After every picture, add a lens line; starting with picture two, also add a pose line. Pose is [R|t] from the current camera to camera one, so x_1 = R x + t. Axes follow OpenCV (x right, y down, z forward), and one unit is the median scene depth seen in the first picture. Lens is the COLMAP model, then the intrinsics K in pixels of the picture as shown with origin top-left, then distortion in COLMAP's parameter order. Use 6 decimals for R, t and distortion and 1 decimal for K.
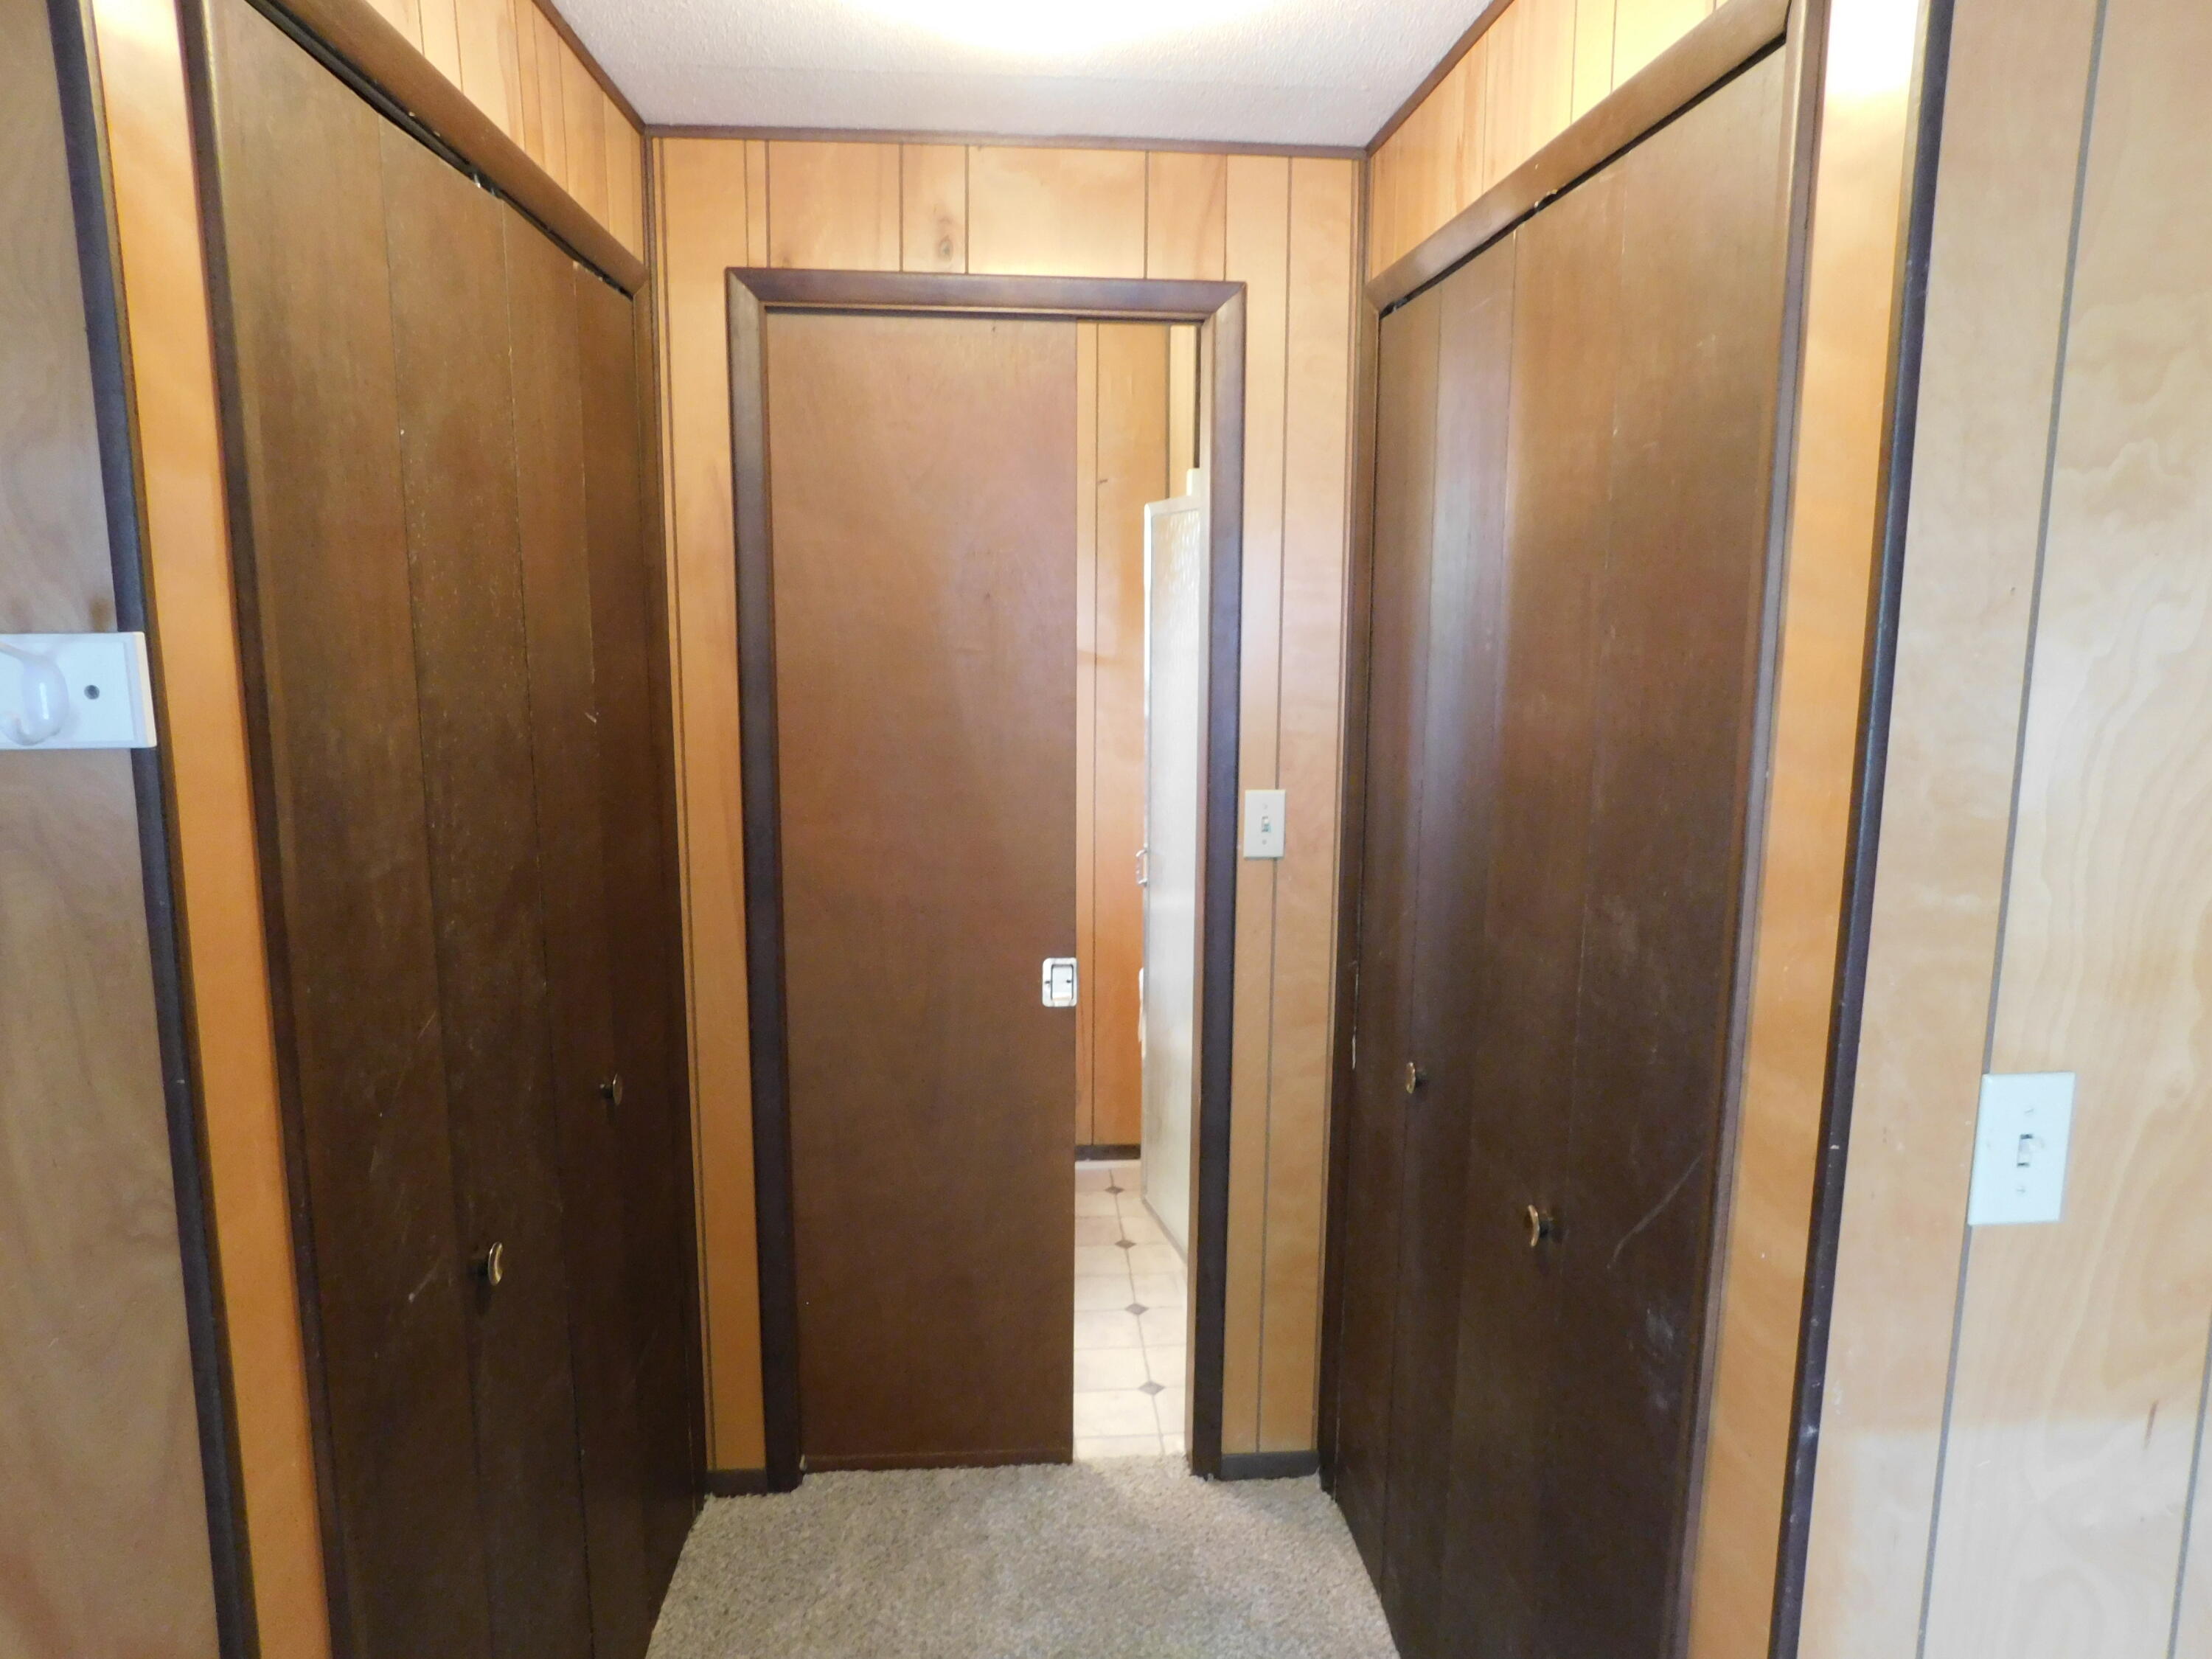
lens RADIAL K [[1461.8, 0, 1105.3], [0, 1461.8, 834.5], [0, 0, 1]] dist [-0.064830, 0.053817]
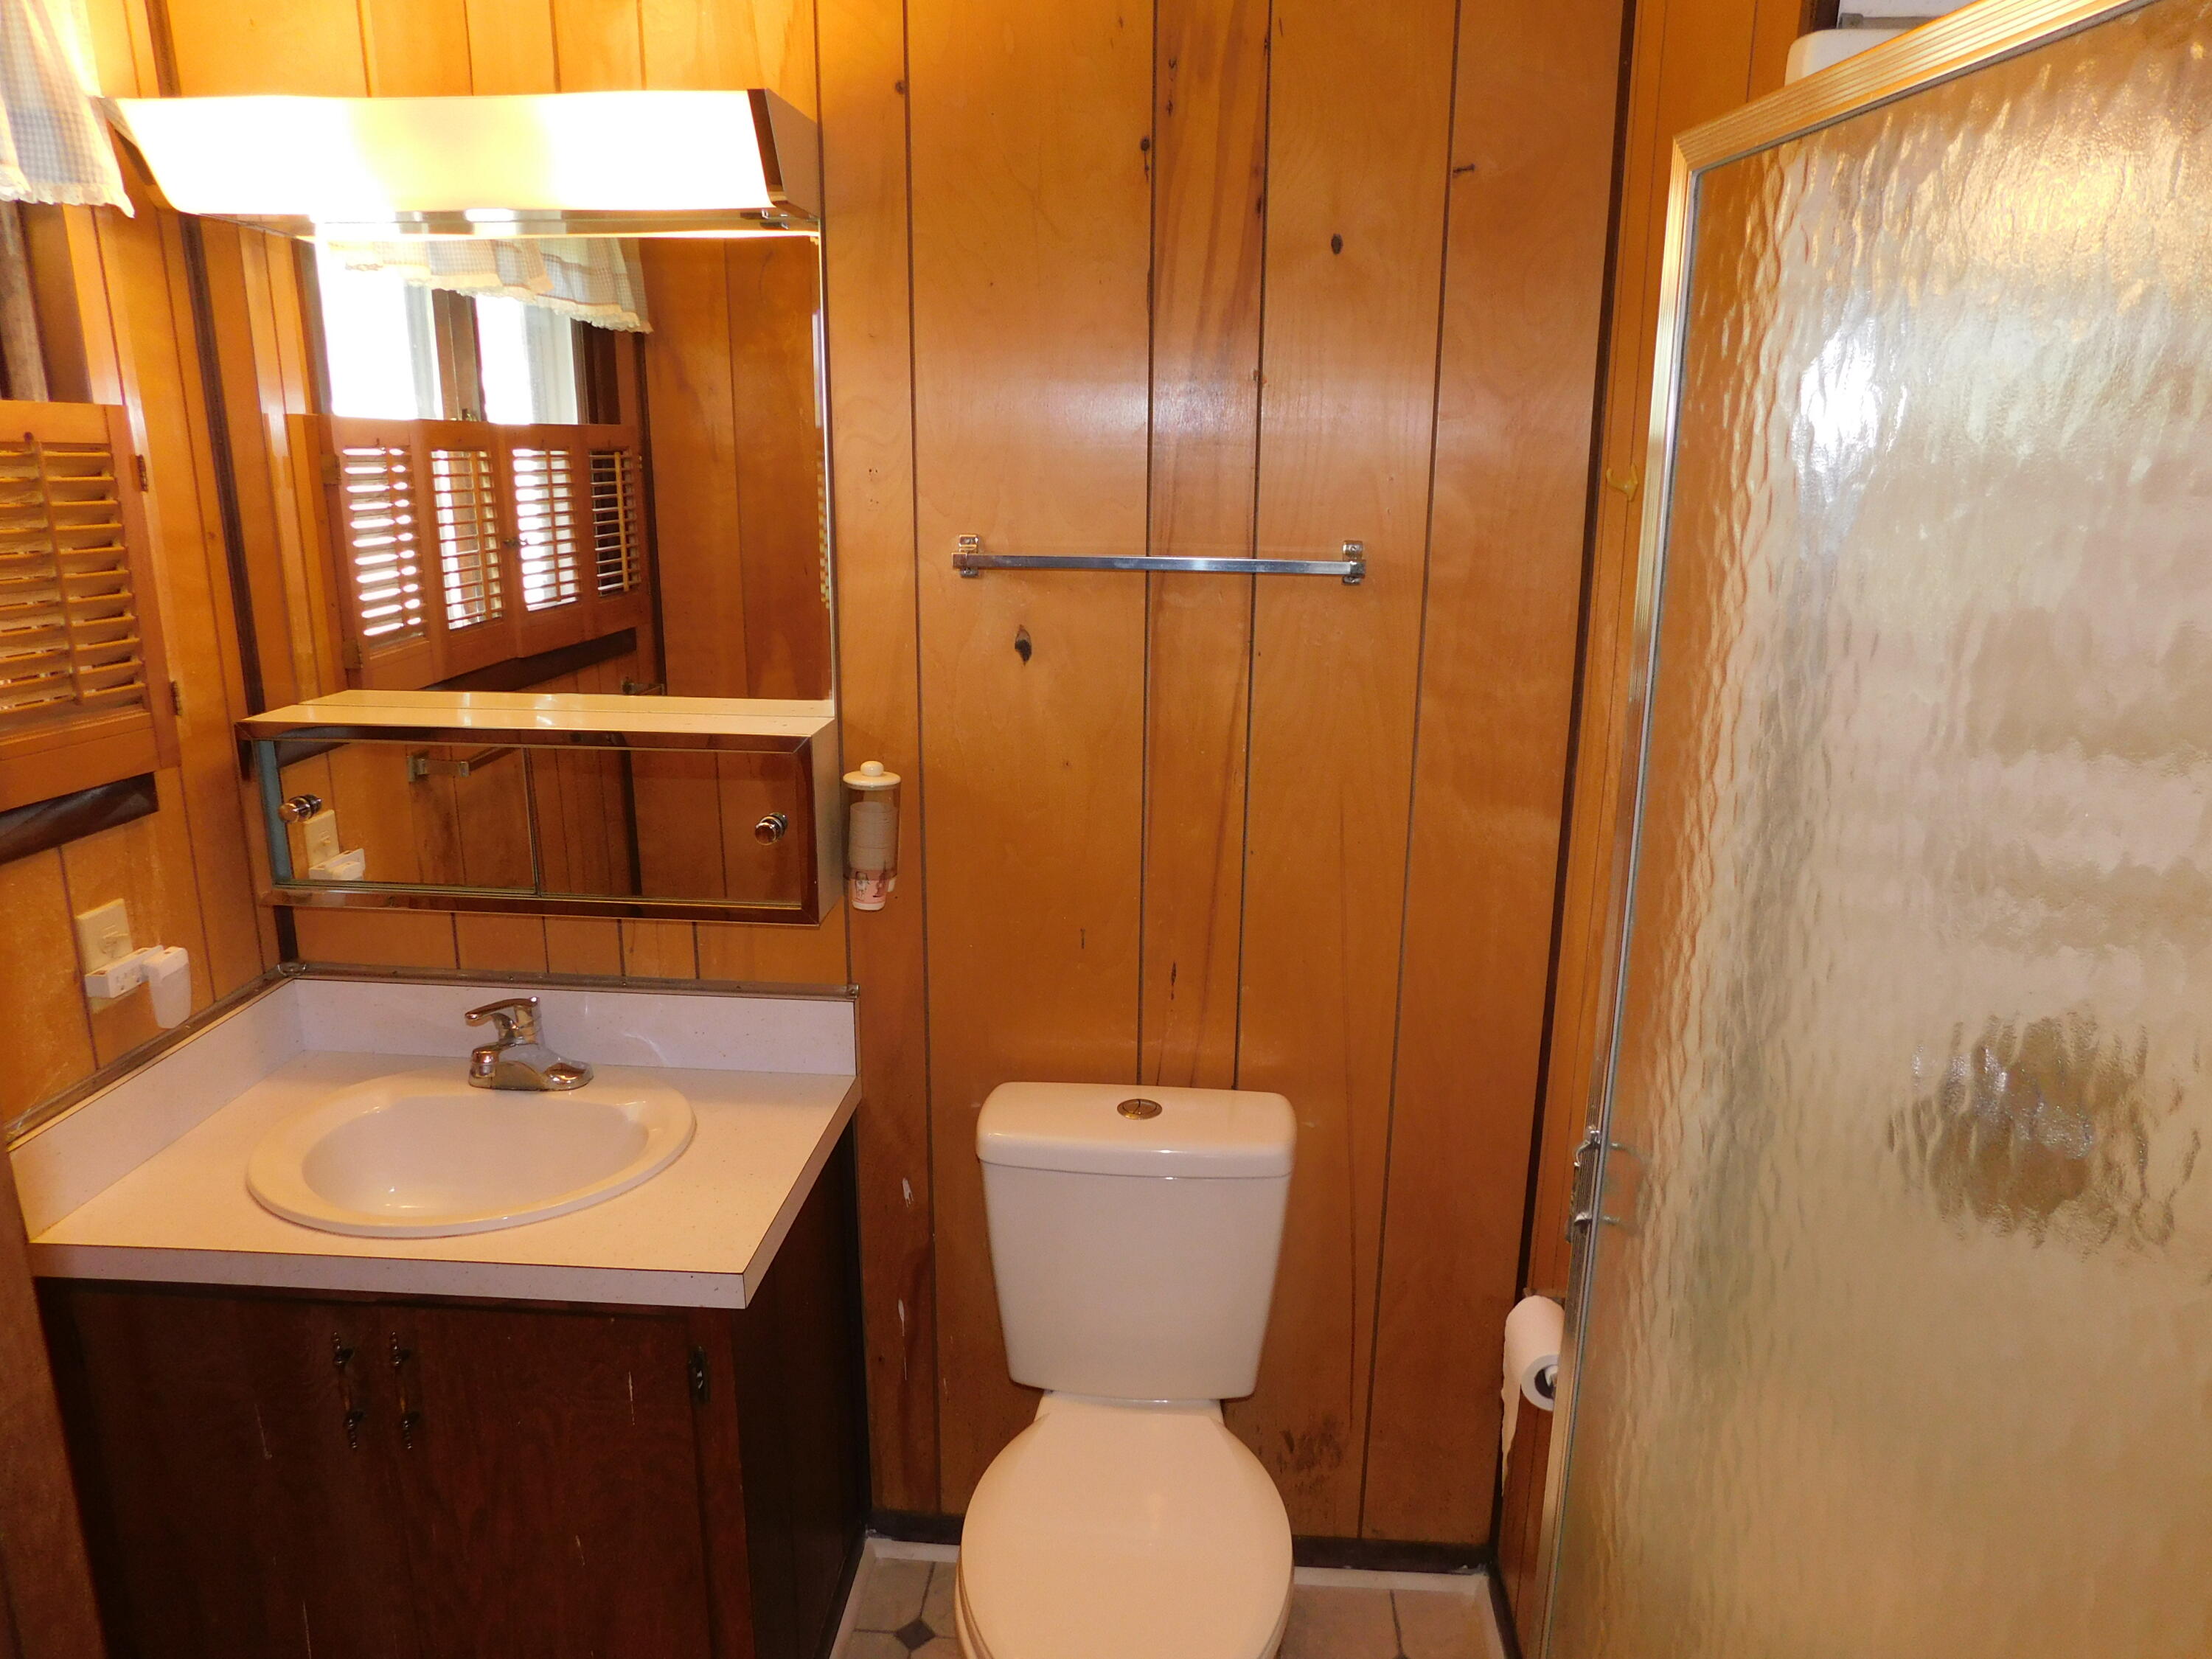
lens RADIAL K [[1461.8, 0, 1103.5], [0, 1461.8, 823.9], [0, 0, 1]] dist [-0.064830, 0.053817]
pose [[0.989031, 0.040214, -0.142125, -0.104409], [-0.027301, 0.995415, 0.091672, -0.234990], [0.145160, -0.086787, 0.985595, 1.488776]]
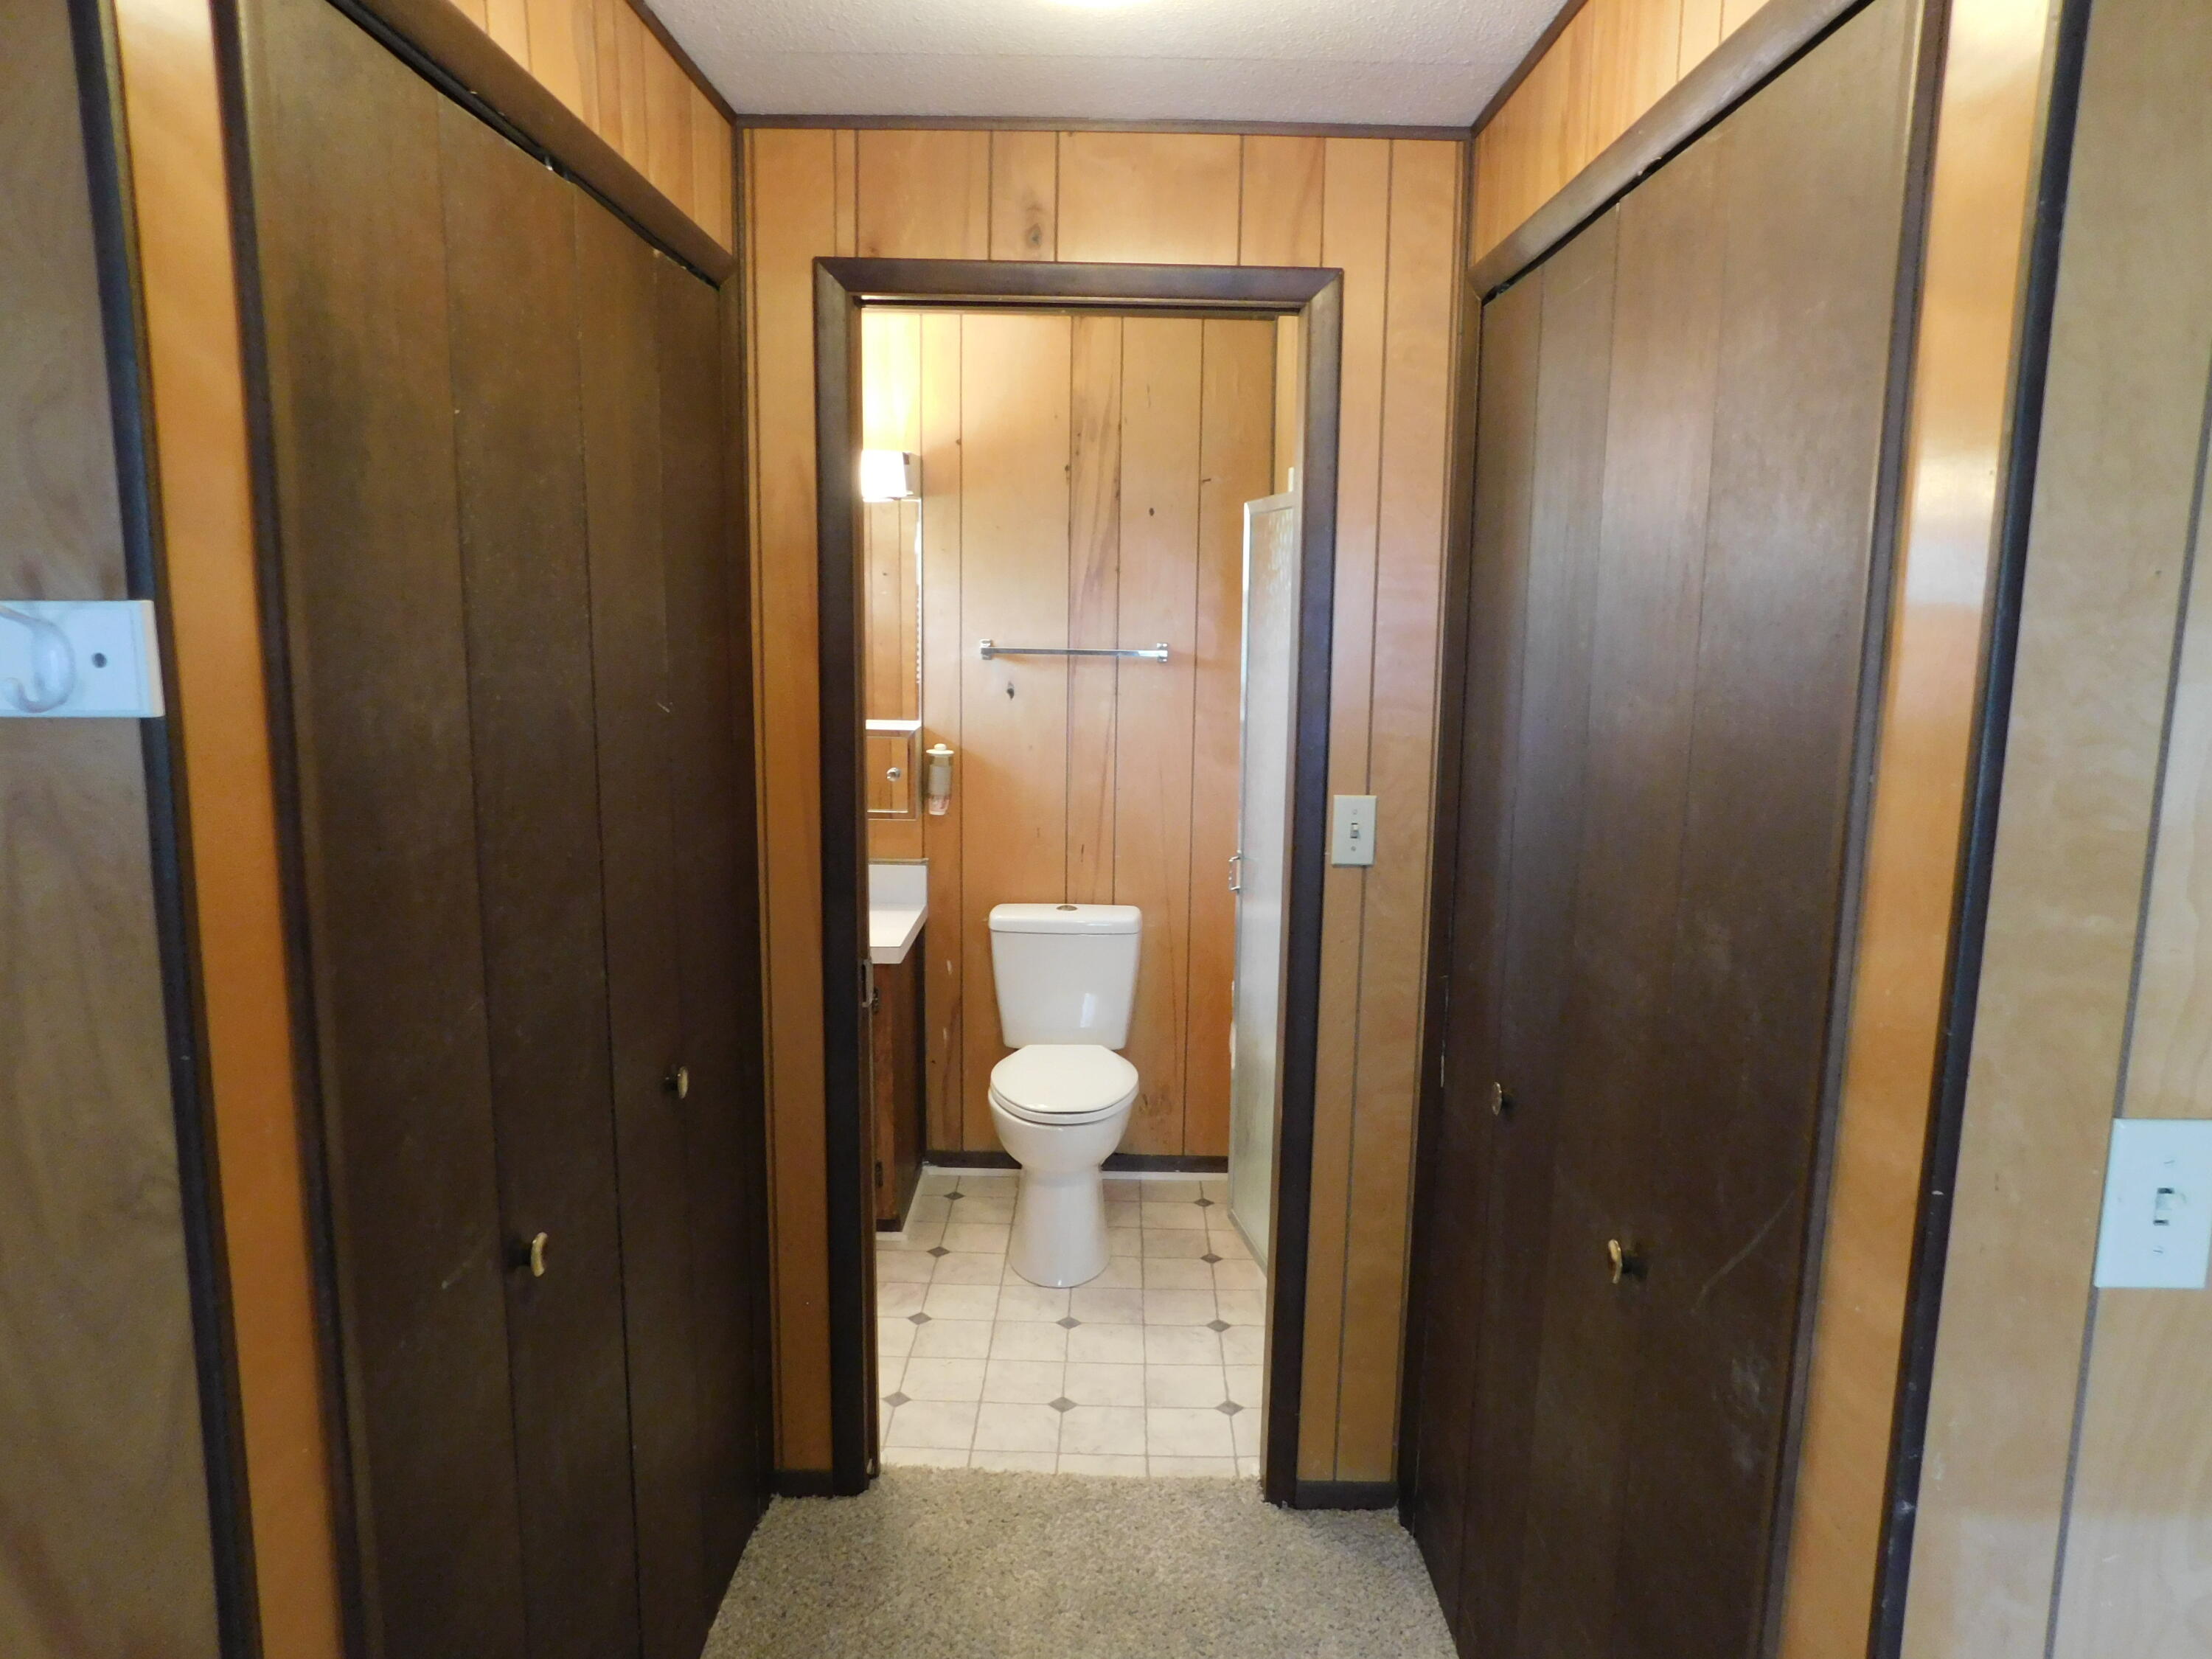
lens RADIAL K [[1461.8, 0, 1104.3], [0, 1461.8, 834.4], [0, 0, 1]] dist [-0.064830, 0.053817]
pose [[0.996448, 0.021110, -0.081522, 0.040740], [-0.021575, 0.999756, -0.004828, 0.006394], [0.081400, 0.006570, 0.996660, 0.045098]]
